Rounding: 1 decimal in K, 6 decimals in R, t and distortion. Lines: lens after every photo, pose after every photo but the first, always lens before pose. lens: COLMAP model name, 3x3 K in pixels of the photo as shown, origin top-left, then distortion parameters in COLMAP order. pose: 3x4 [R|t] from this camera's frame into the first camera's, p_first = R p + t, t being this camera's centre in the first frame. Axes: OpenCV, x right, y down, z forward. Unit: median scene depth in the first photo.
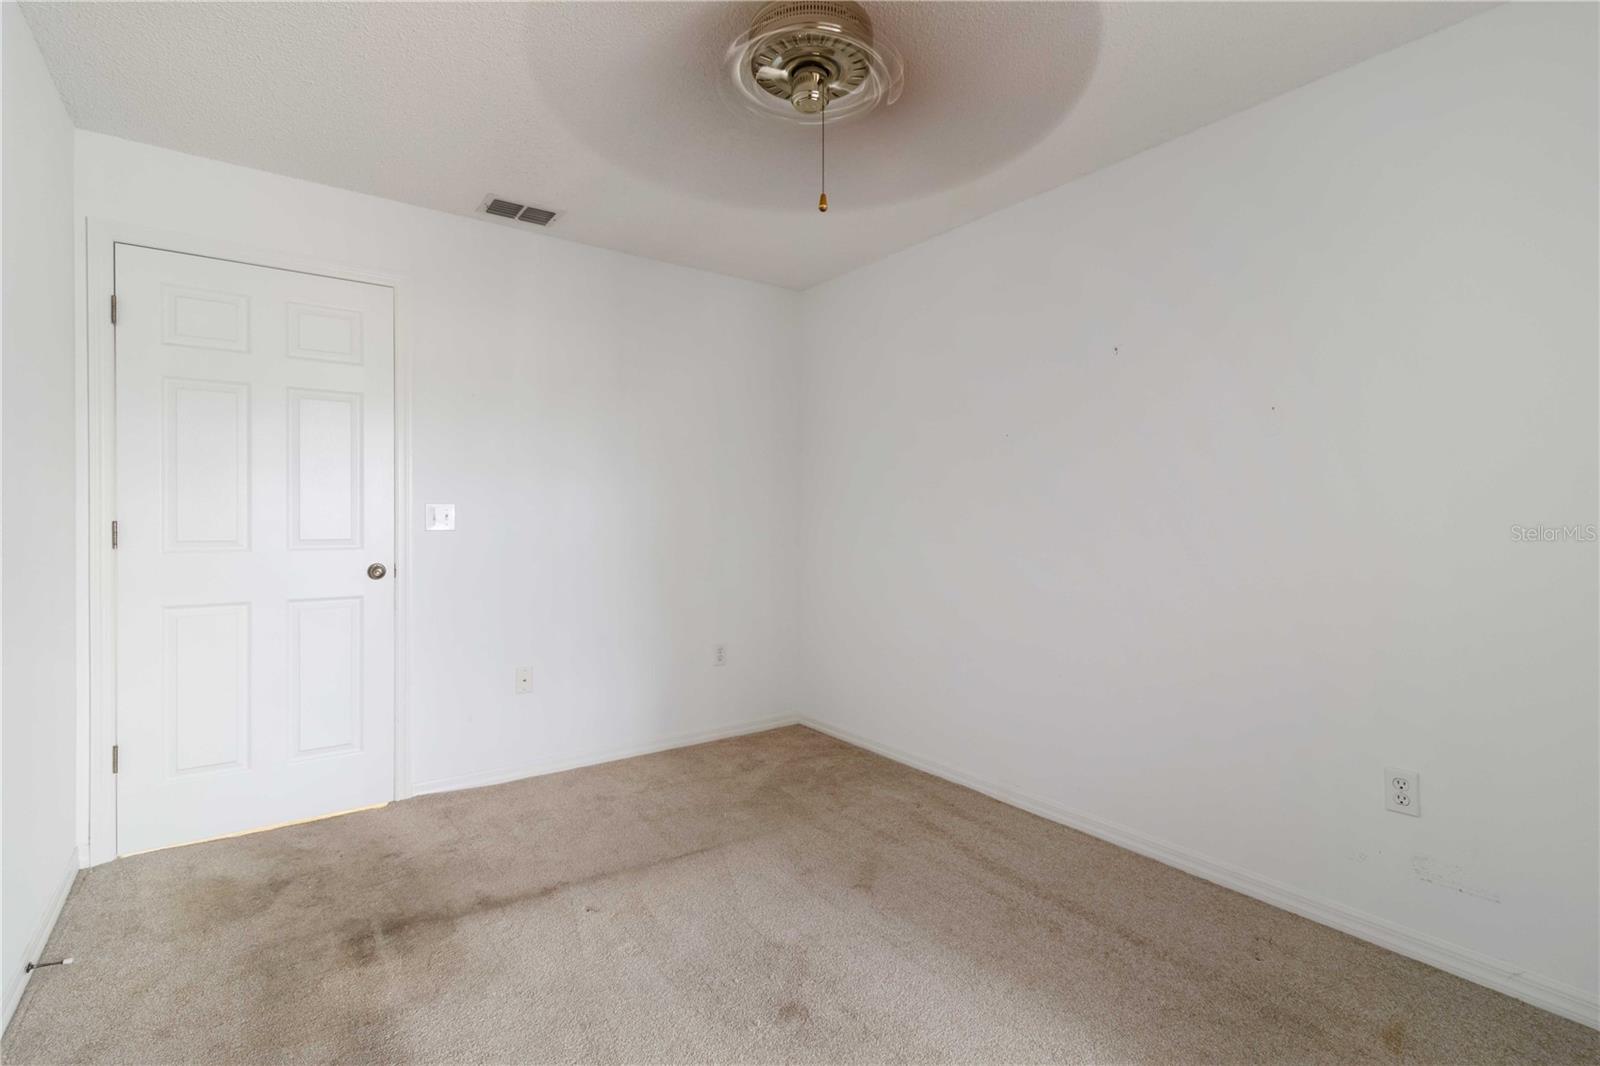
lens RADIAL K [[740.7, 0, 809.6], [0, 740.7, 516.3], [0, 0, 1]] dist [0.002339, 0.000067]
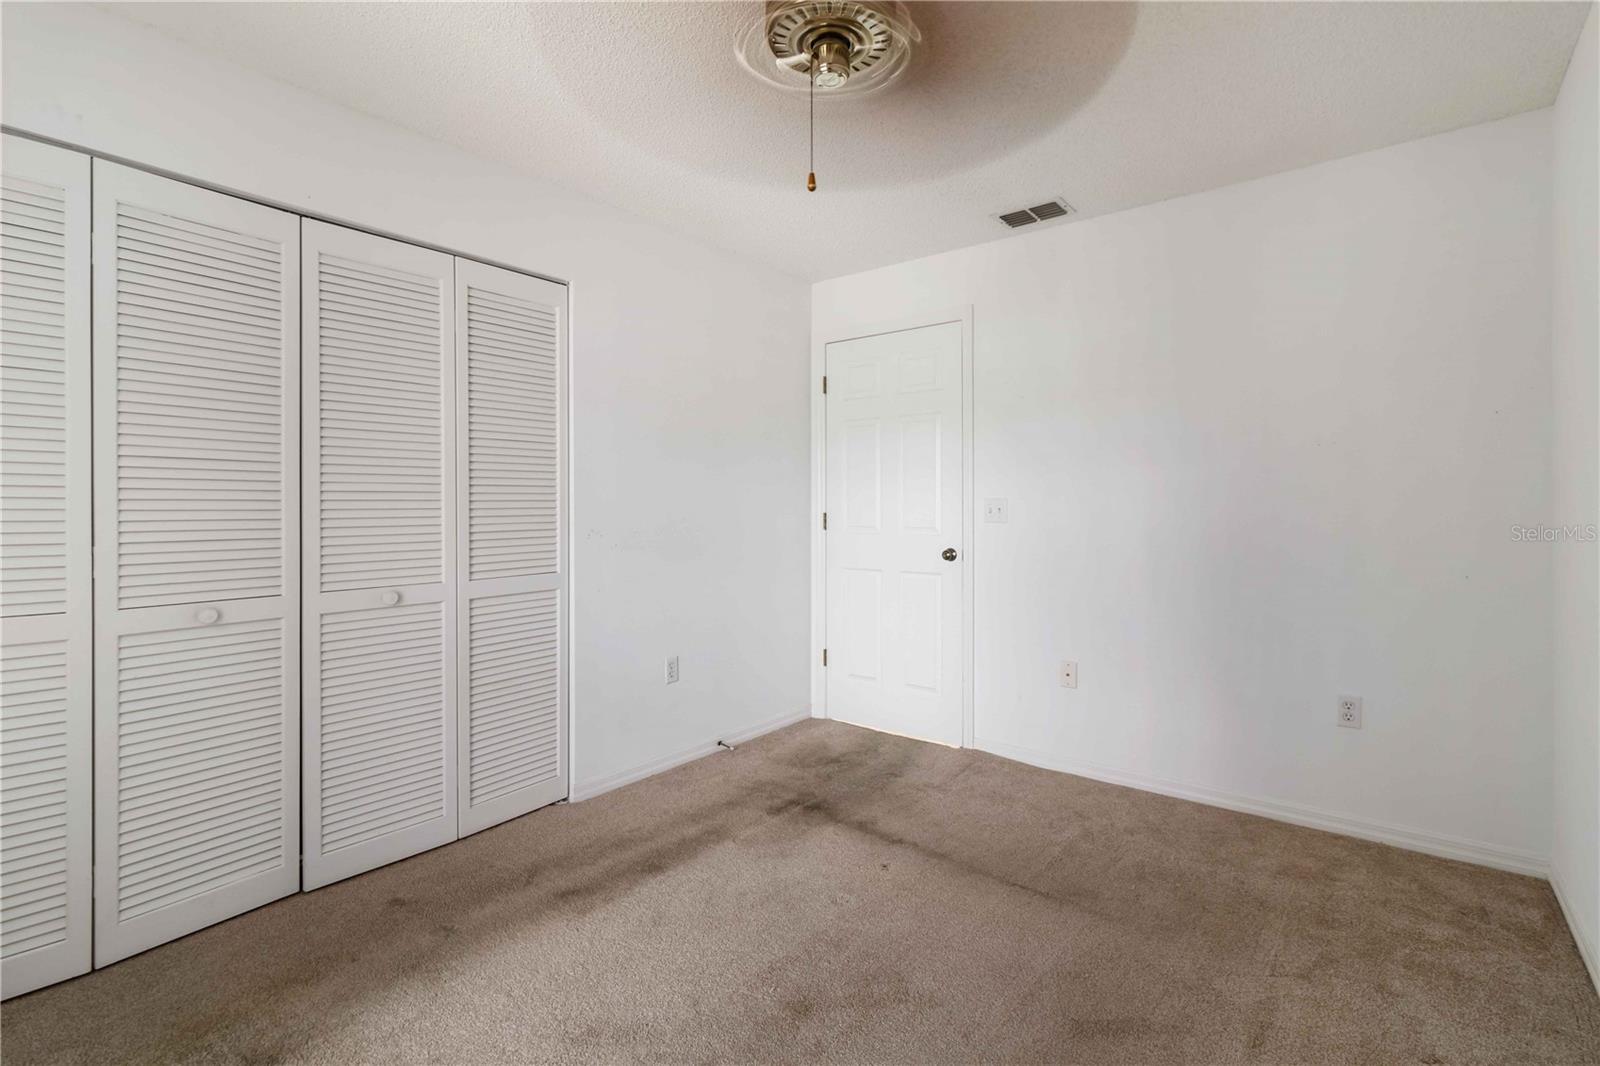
lens RADIAL K [[754.3, 0, 791.8], [0, 754.3, 506.4], [0, 0, 1]] dist [0.001378, -0.000035]
pose [[0.242820, -0.006118, -0.970052, 0.671692], [0.002672, 0.999981, -0.005638, 0.000005], [0.970068, -0.001223, 0.242832, 0.520356]]
